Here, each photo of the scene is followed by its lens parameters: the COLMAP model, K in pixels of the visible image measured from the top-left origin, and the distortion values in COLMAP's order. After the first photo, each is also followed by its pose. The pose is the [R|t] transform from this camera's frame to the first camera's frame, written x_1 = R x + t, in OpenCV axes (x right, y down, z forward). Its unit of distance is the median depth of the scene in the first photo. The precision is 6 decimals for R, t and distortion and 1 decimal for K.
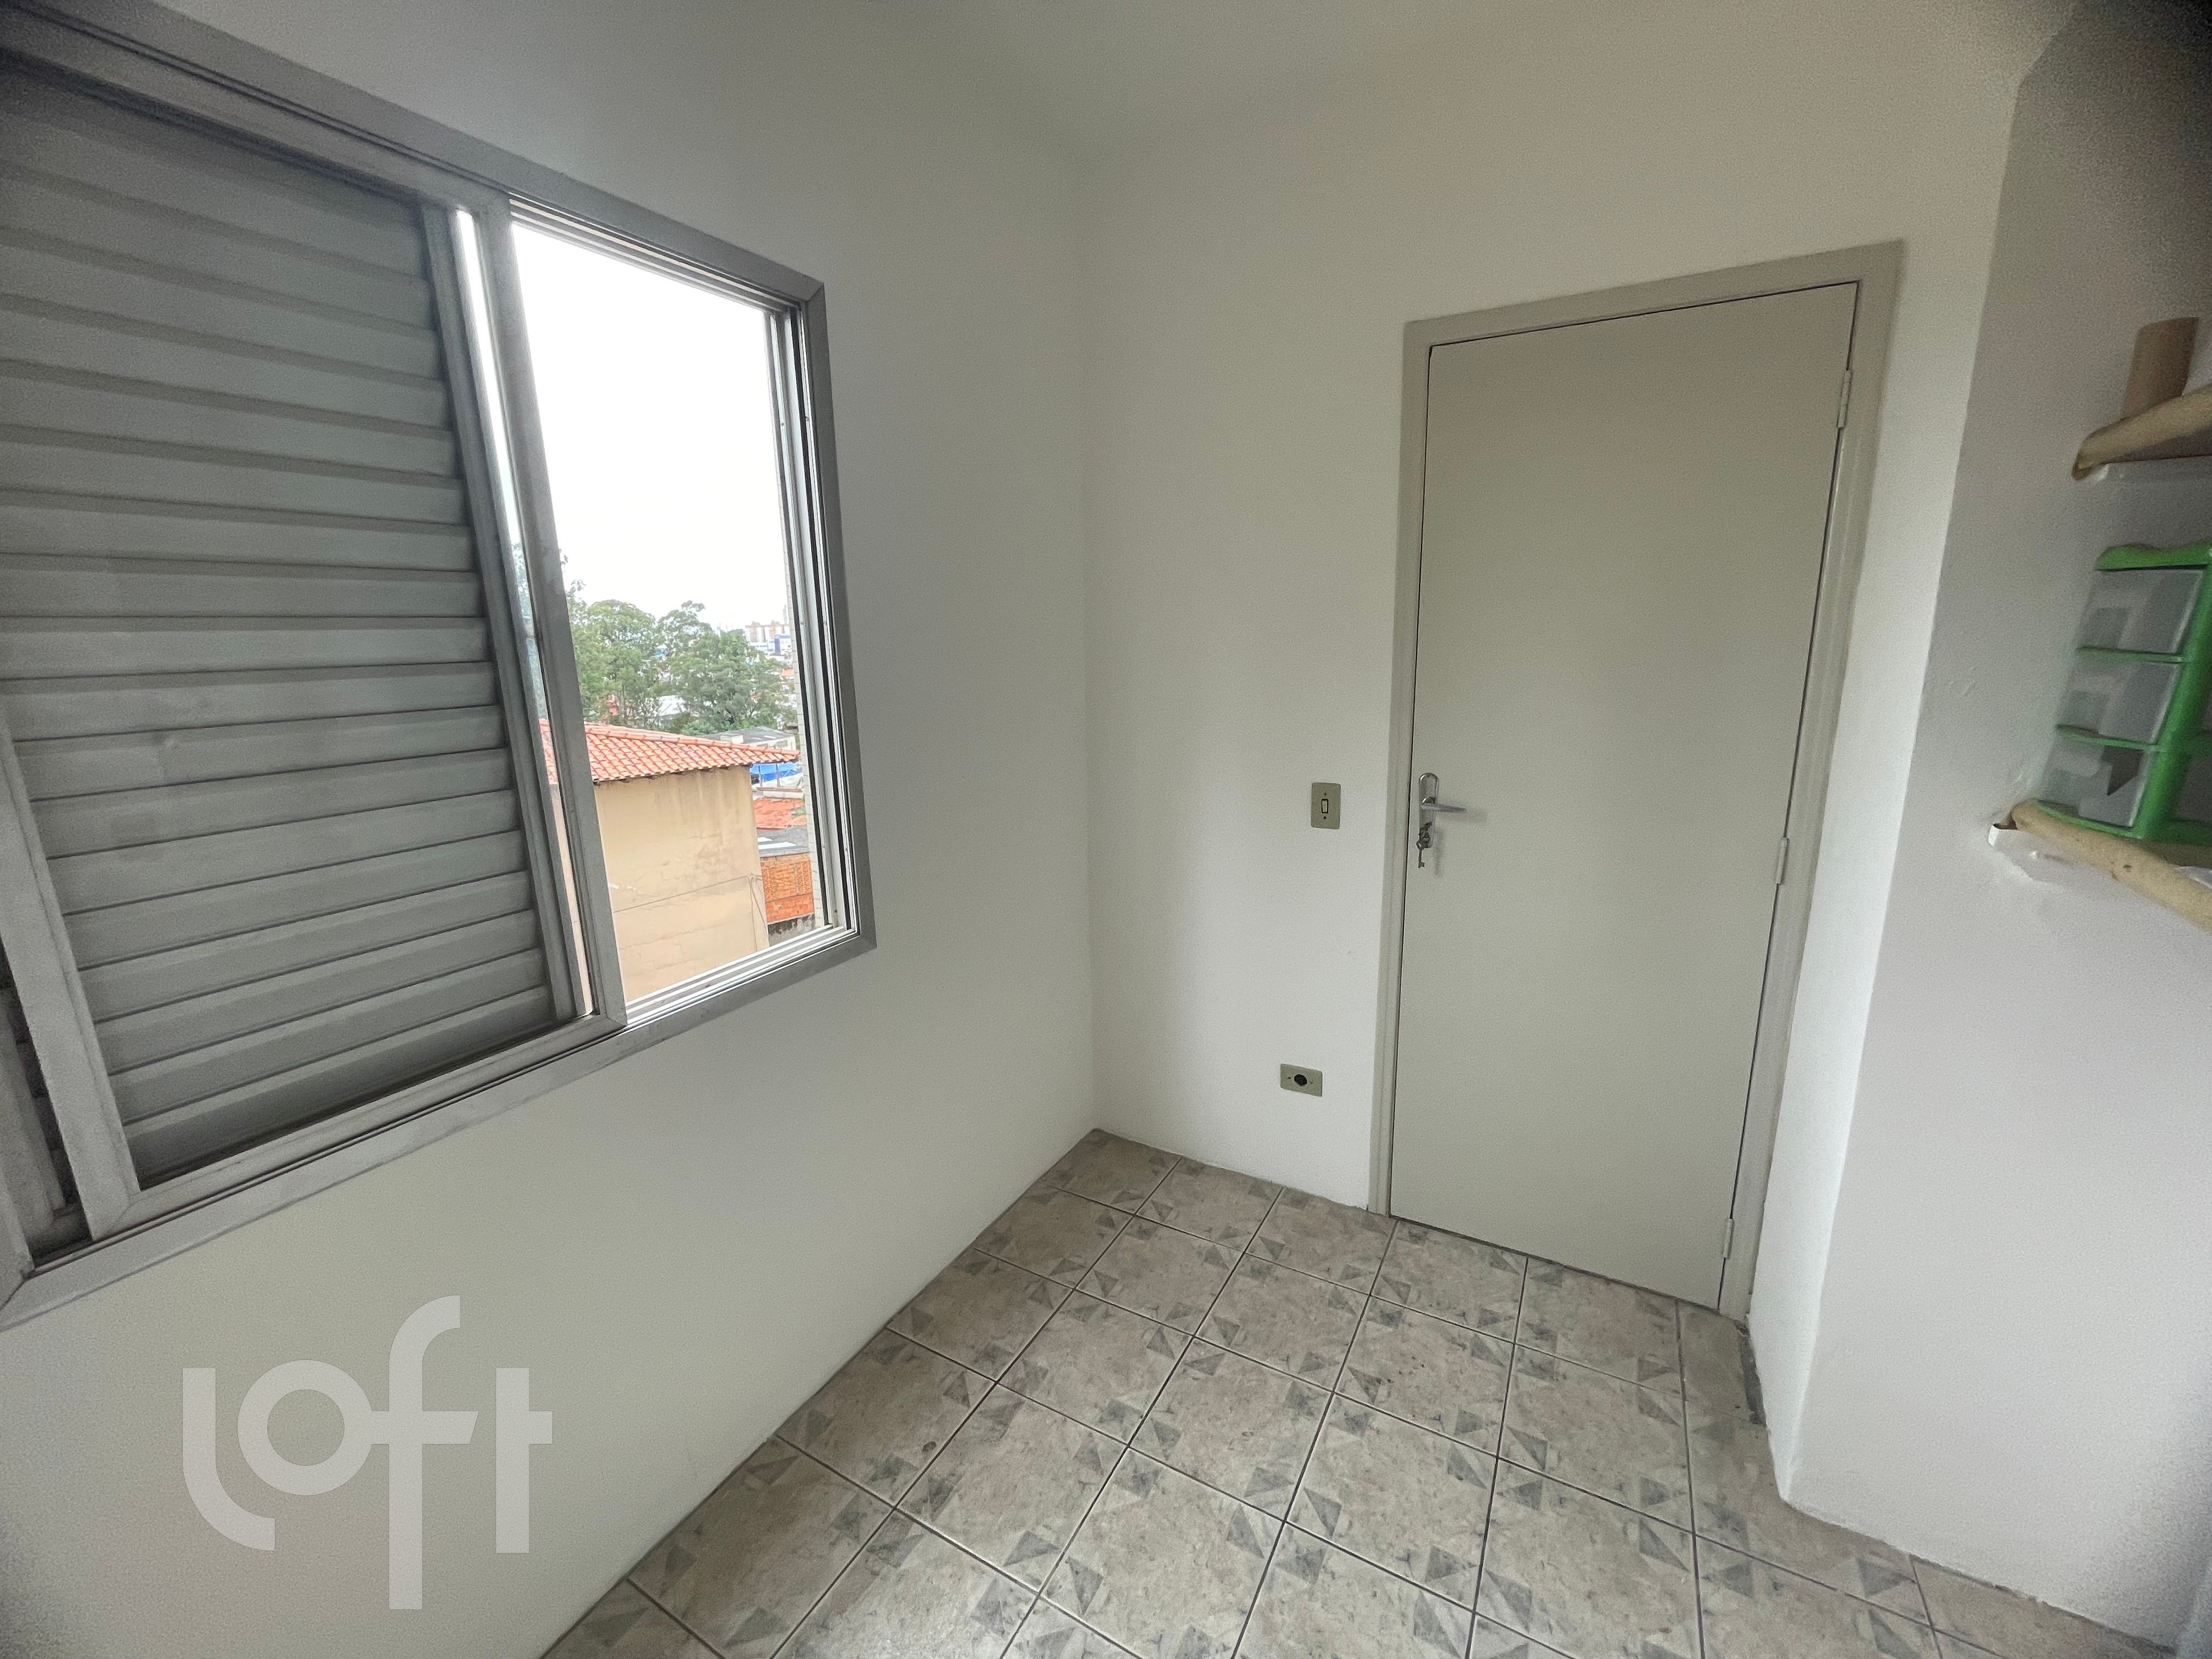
lens RADIAL K [[903.4, 0, 1104.1], [0, 903.4, 826.4], [0, 0, 1]] dist [0.001751, 0.000592]
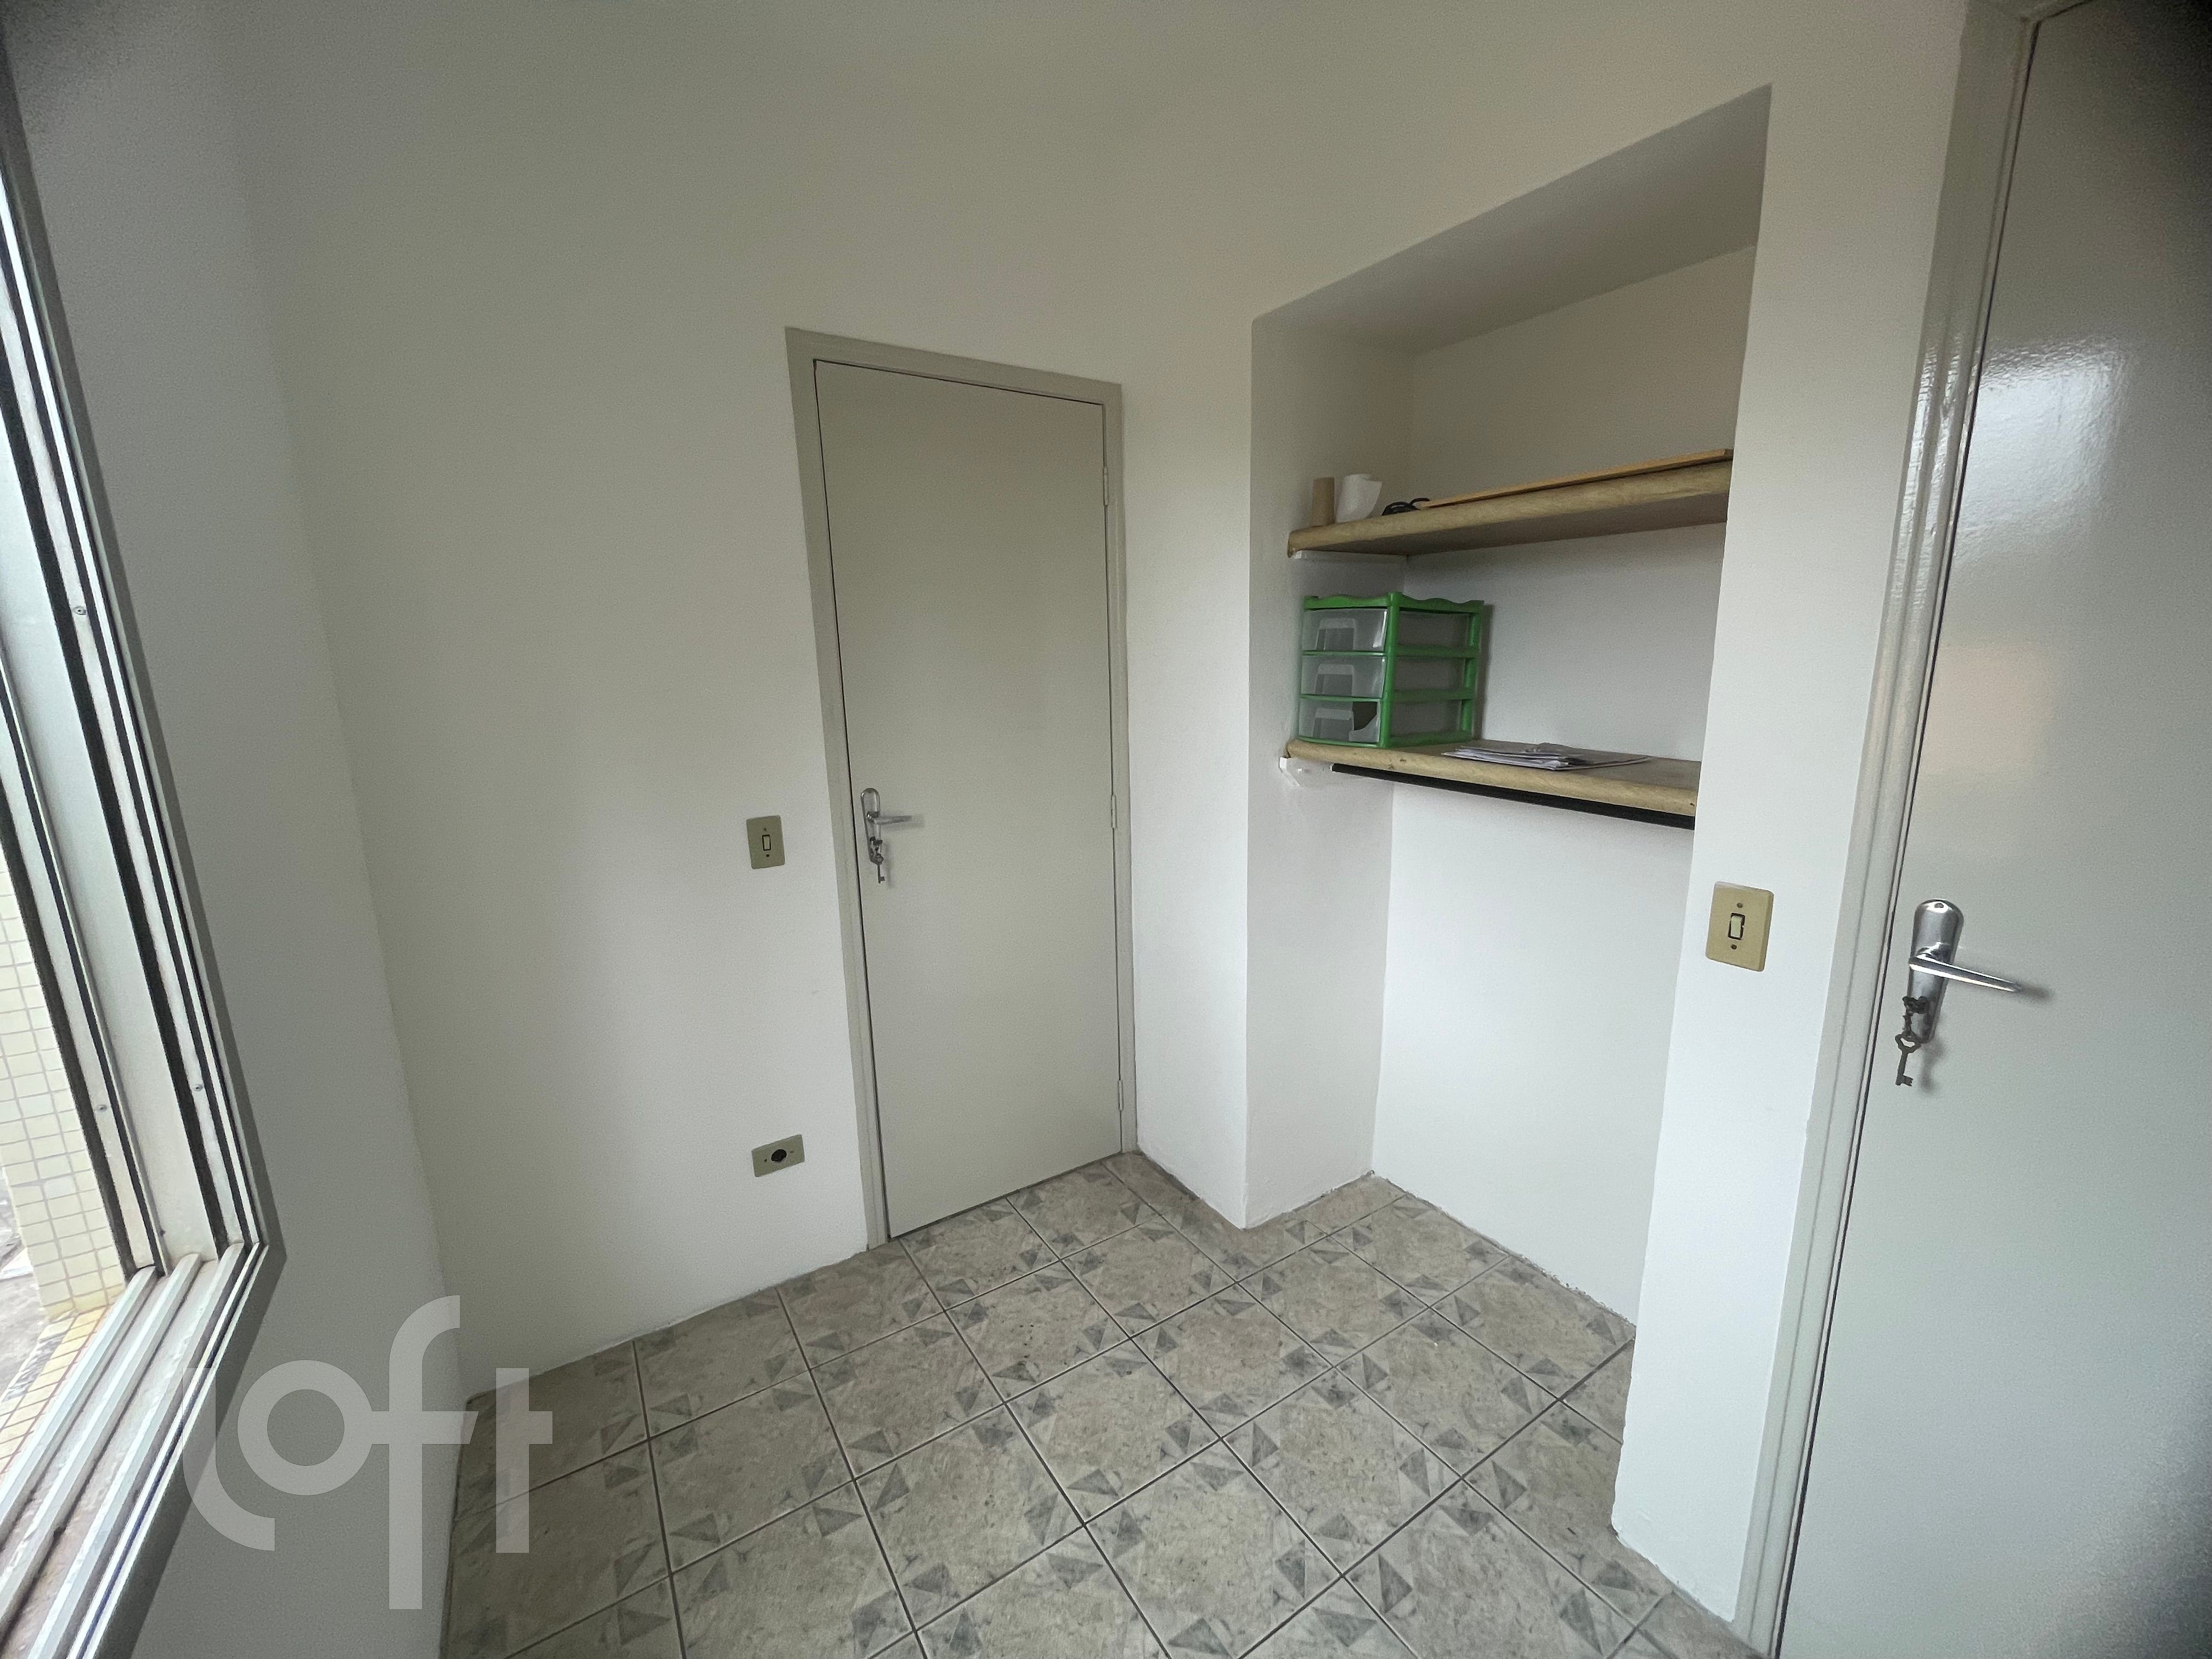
lens RADIAL K [[903.4, 0, 1104.1], [0, 903.4, 826.4], [0, 0, 1]] dist [0.001751, 0.000592]
pose [[0.462926, -0.166177, 0.870681, -0.465668], [0.199147, 0.976656, 0.080521, -0.053965], [-0.863736, 0.136118, 0.485213, 0.341630]]
